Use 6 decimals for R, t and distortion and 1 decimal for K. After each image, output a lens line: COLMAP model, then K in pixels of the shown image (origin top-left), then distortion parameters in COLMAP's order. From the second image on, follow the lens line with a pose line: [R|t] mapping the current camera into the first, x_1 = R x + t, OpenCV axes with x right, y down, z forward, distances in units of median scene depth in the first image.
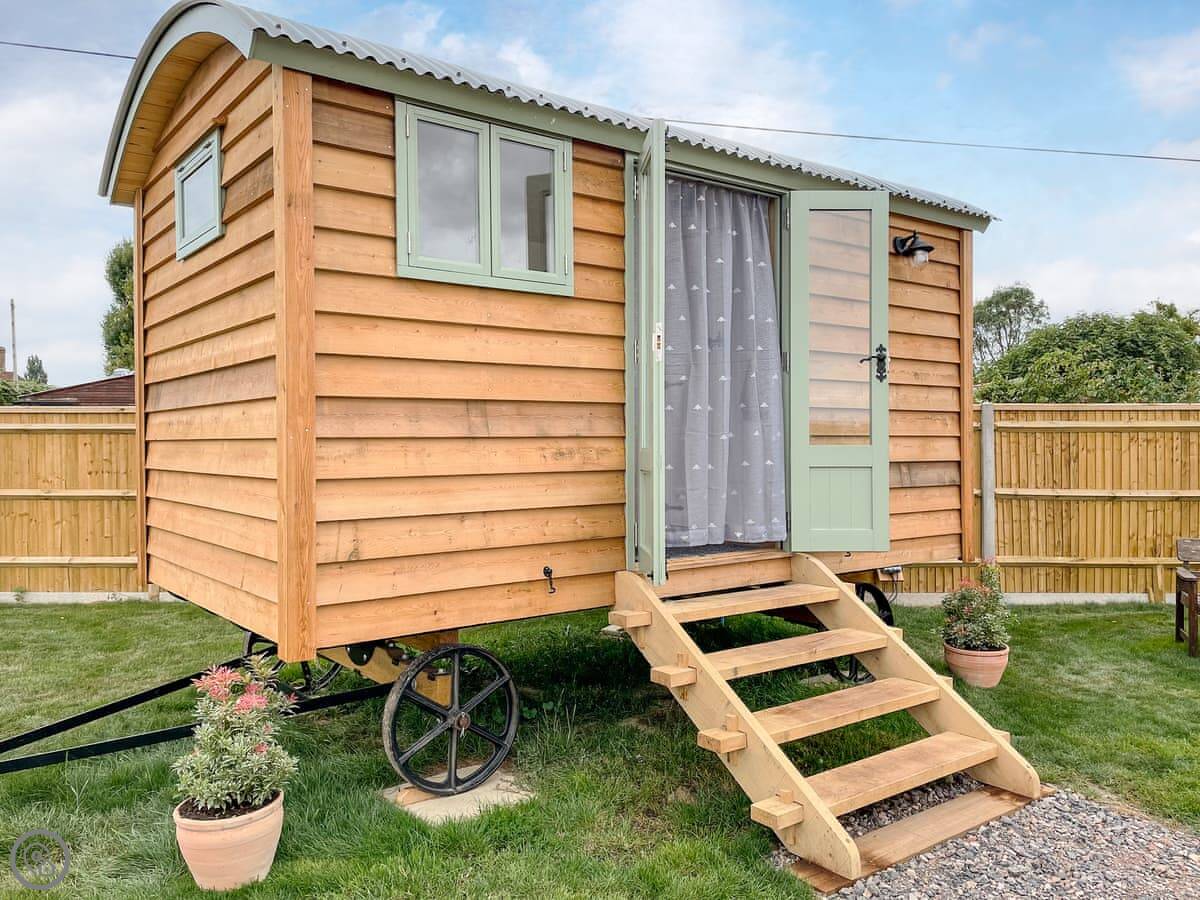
lens RADIAL K [[928.1, 0, 576.3], [0, 928.1, 447.5], [0, 0, 1]] dist [0.073850, -0.082093]
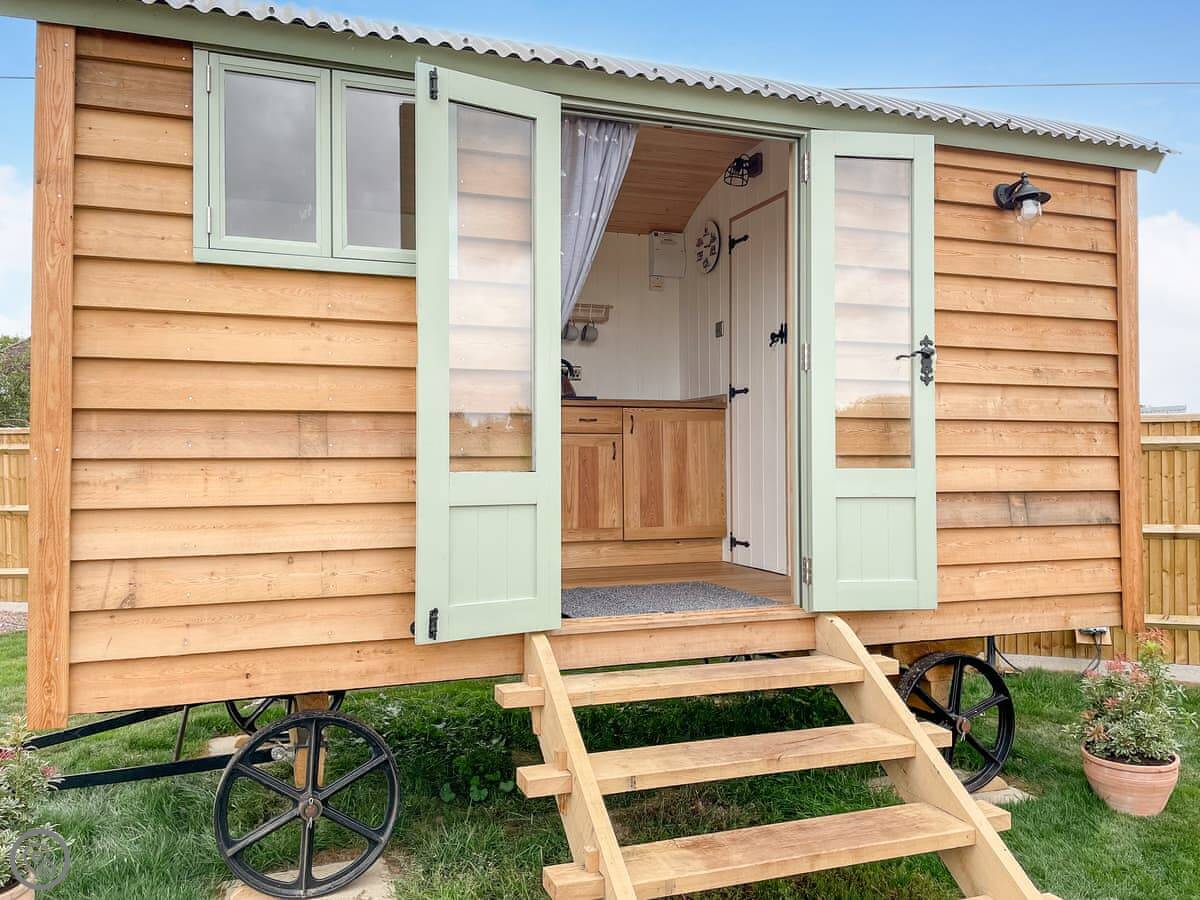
lens RADIAL K [[928.1, 0, 602.2], [0, 928.1, 447.4], [0, 0, 1]] dist [0.073850, -0.082093]
pose [[0.957009, -0.001575, -0.290053, 0.356068], [-0.003782, 0.999833, -0.017905, -0.006521], [0.290033, 0.018232, 0.956843, 0.290162]]
